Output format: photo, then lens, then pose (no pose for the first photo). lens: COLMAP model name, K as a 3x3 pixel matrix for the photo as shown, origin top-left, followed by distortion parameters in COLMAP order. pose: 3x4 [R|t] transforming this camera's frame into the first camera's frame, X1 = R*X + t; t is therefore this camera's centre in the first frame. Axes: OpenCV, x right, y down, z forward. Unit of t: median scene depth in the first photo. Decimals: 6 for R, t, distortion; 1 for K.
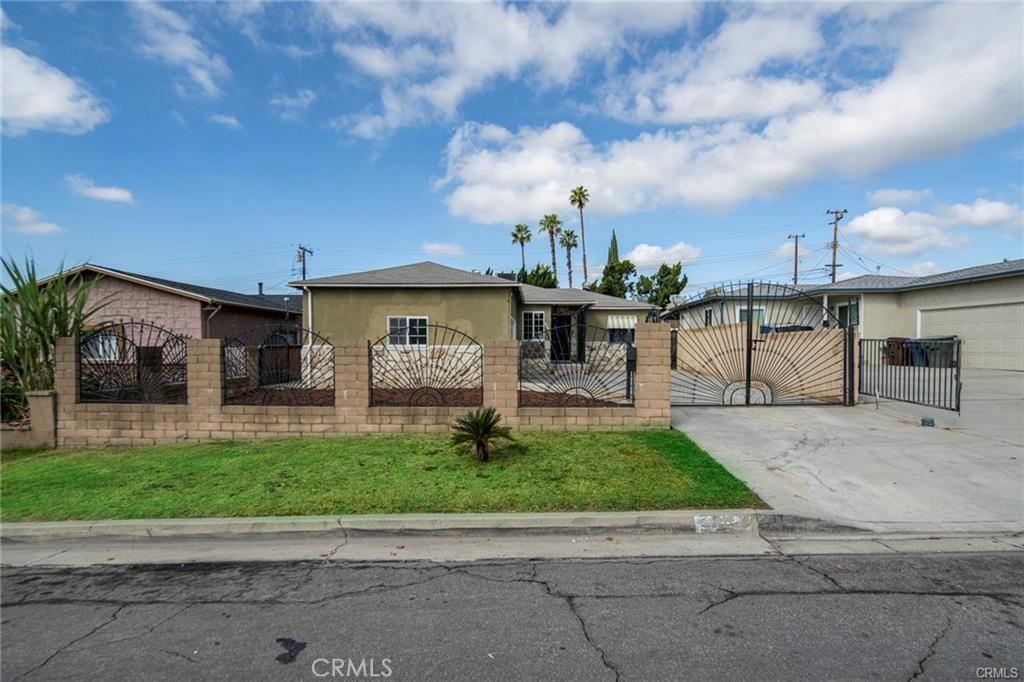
lens RADIAL K [[506.8, 0, 512.0], [0, 506.8, 341.0], [0, 0, 1]] dist [-0.001681, 0.000209]
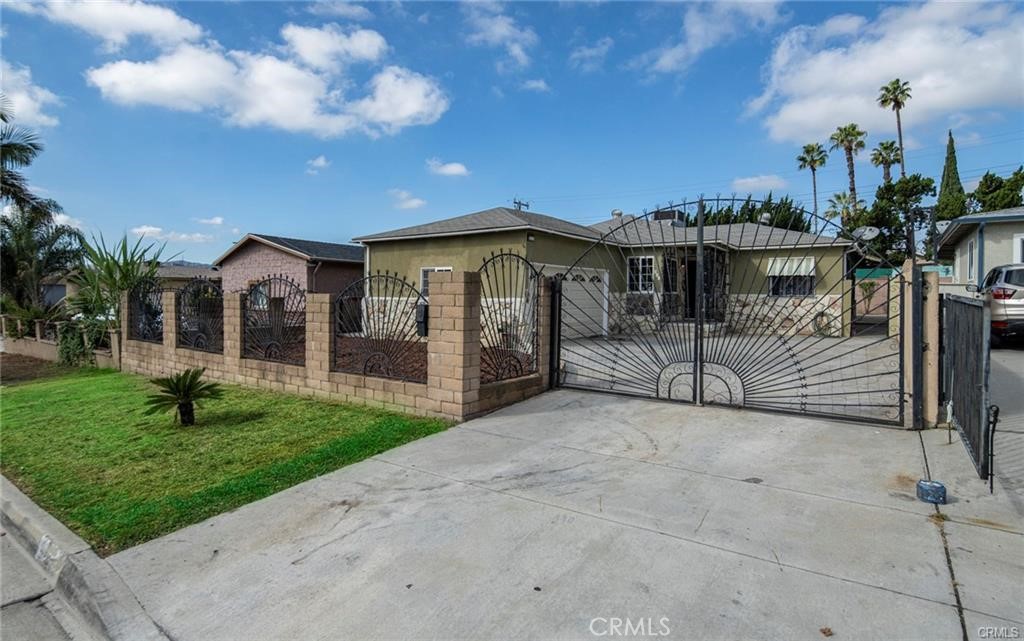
lens RADIAL K [[529.6, 0, 512.0], [0, 529.6, 320.5], [0, 0, 1]] dist [-0.002482, -0.001091]
pose [[0.819036, 0.032649, -0.572812, 0.356171], [-0.000889, 0.998451, 0.055639, -0.003275], [0.573741, -0.045061, 0.817796, 0.200433]]
